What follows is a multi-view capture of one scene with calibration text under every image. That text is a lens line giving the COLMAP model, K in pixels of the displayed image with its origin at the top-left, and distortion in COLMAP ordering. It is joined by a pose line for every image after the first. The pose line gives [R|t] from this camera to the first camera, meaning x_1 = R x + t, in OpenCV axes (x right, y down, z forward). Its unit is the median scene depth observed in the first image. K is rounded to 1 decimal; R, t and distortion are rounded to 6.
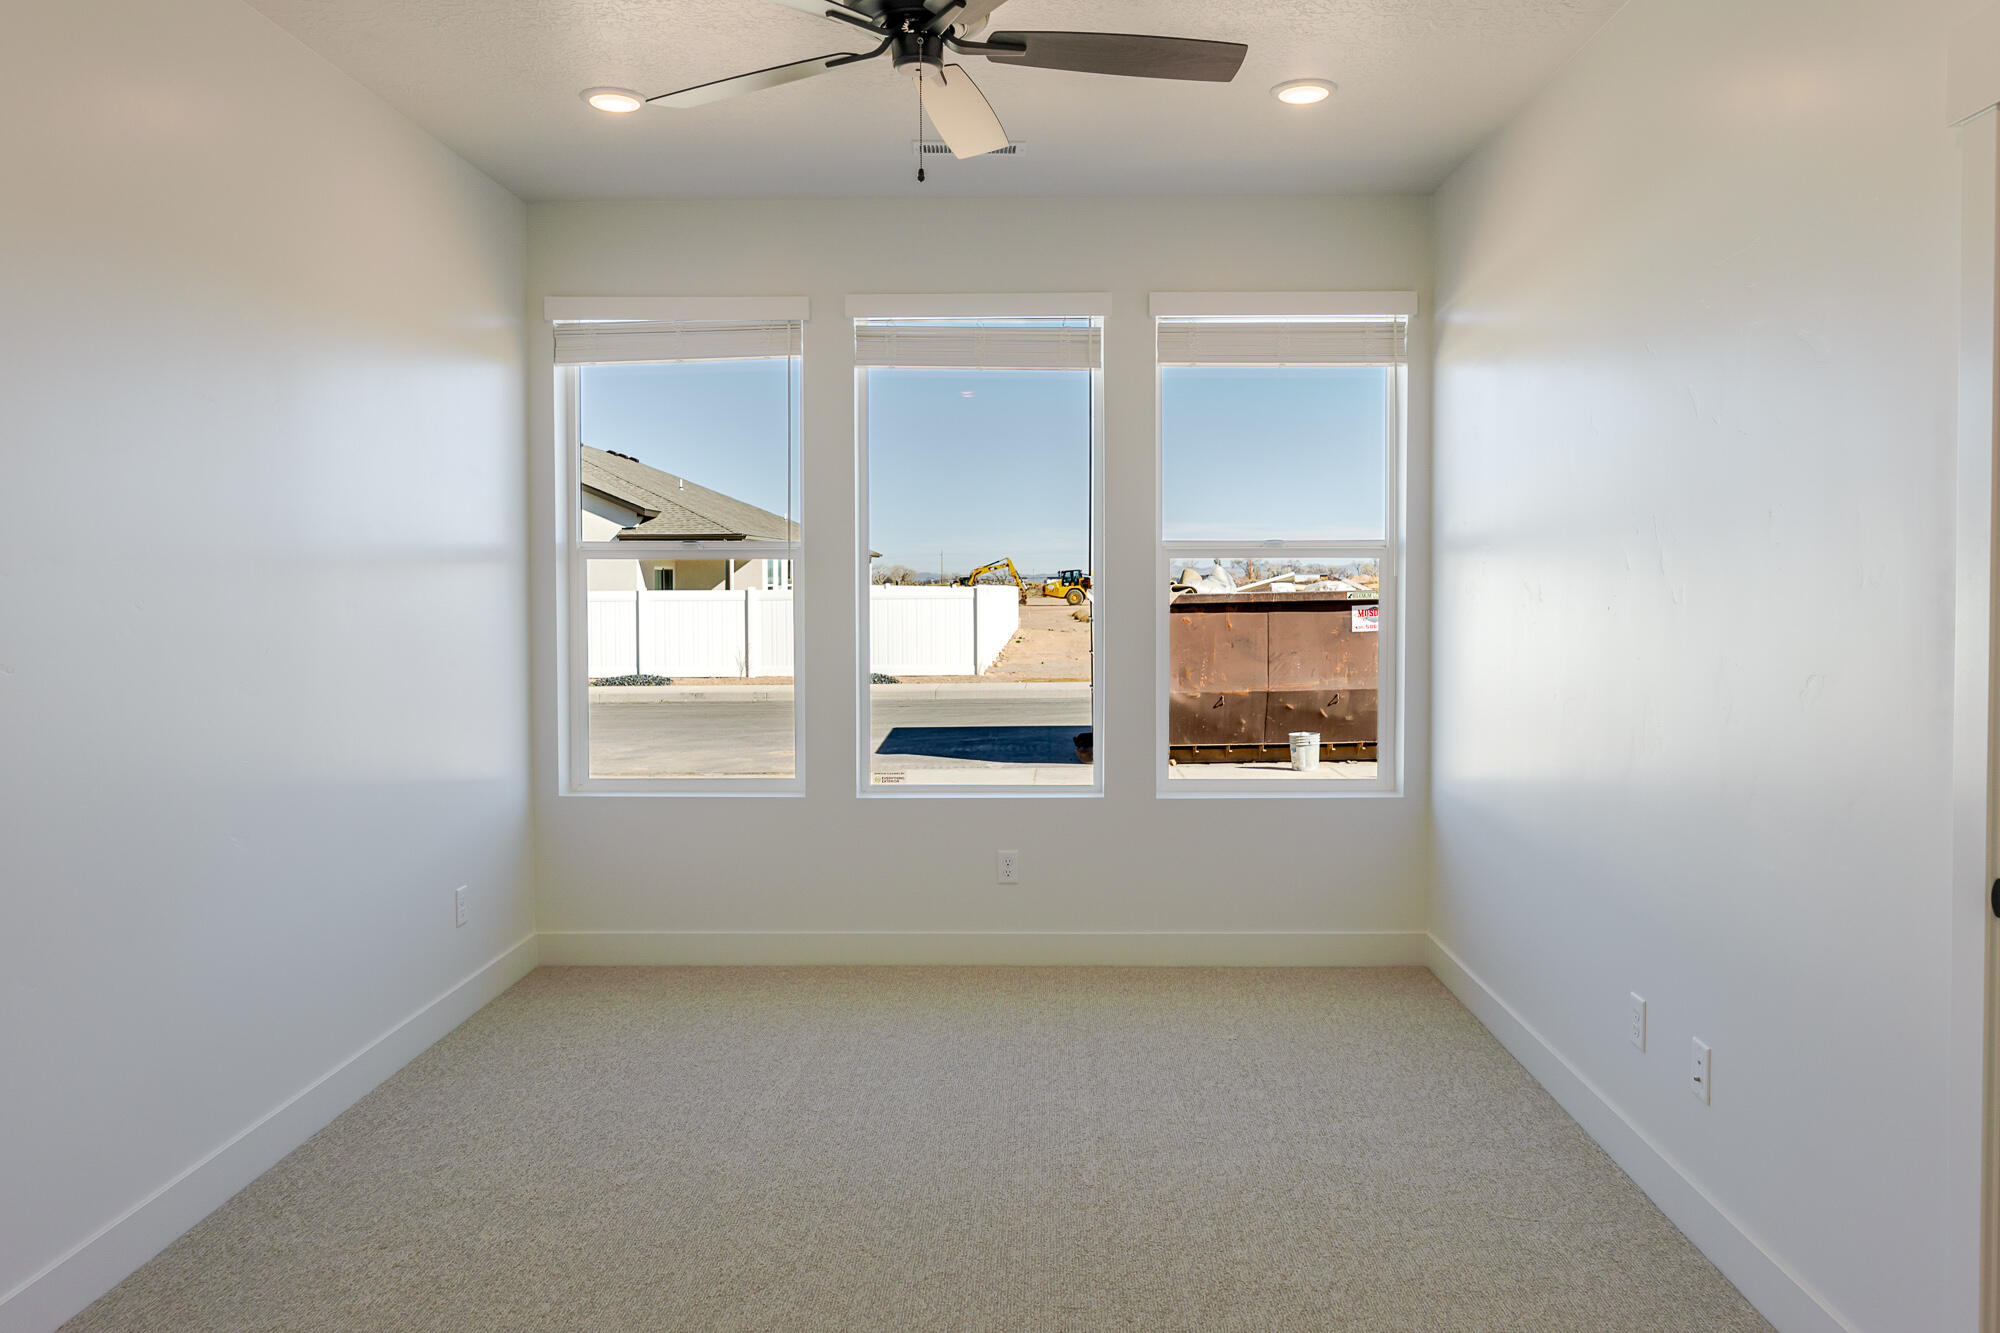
lens RADIAL K [[1376.1, 0, 1001.6], [0, 1376.1, 654.8], [0, 0, 1]] dist [-0.000923, -0.002851]
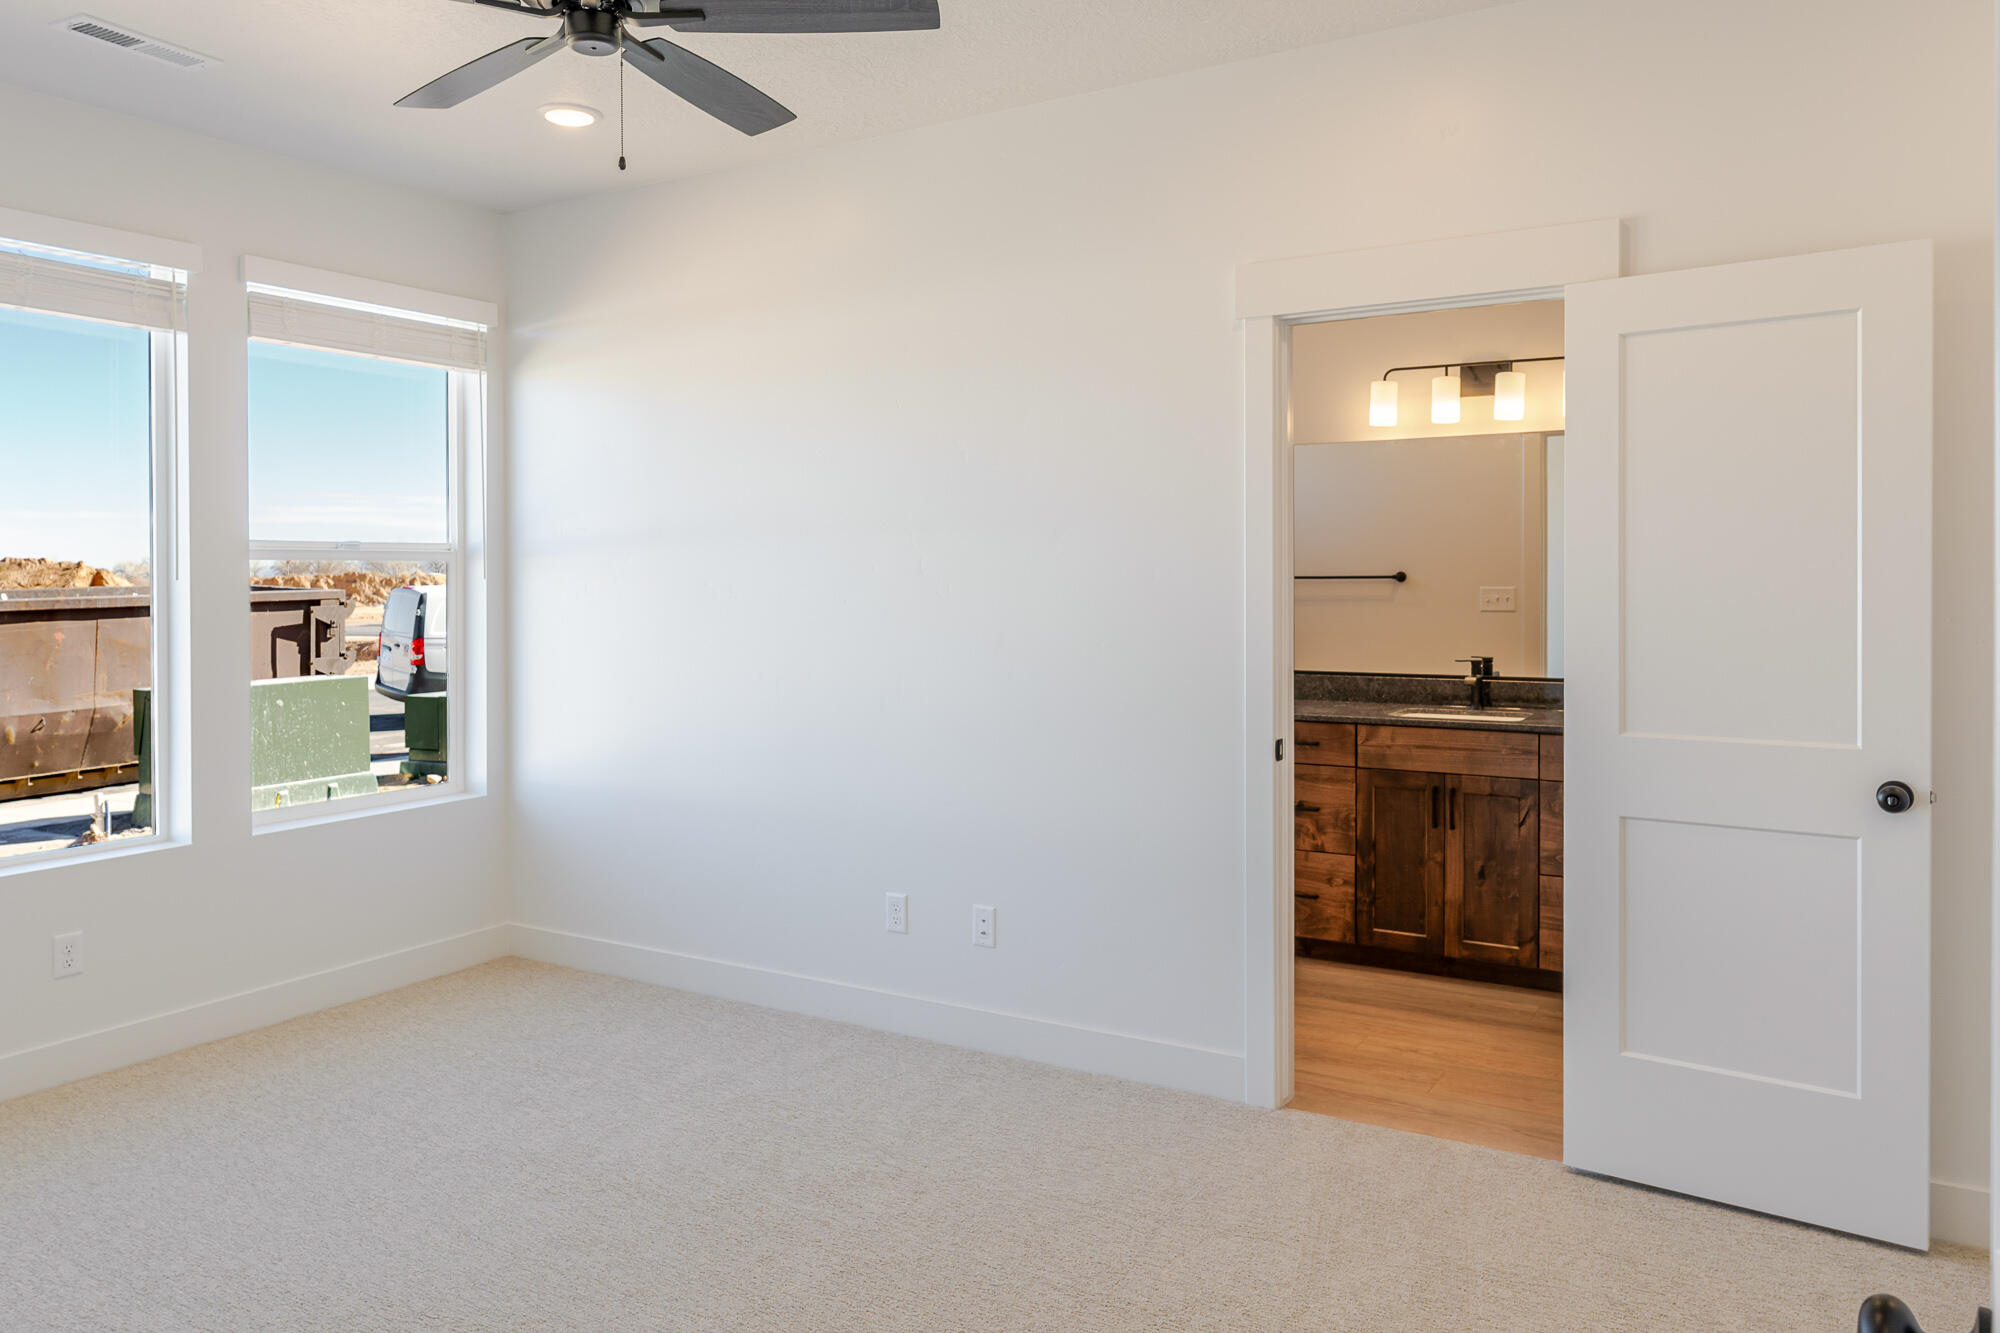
lens RADIAL K [[1376.1, 0, 1002.0], [0, 1376.1, 673.8], [0, 0, 1]] dist [-0.000923, -0.002851]
pose [[0.509763, -0.062889, 0.858013, -0.407457], [0.054206, 0.997691, 0.040921, -0.008646], [-0.858605, 0.025649, 0.511995, 0.151187]]
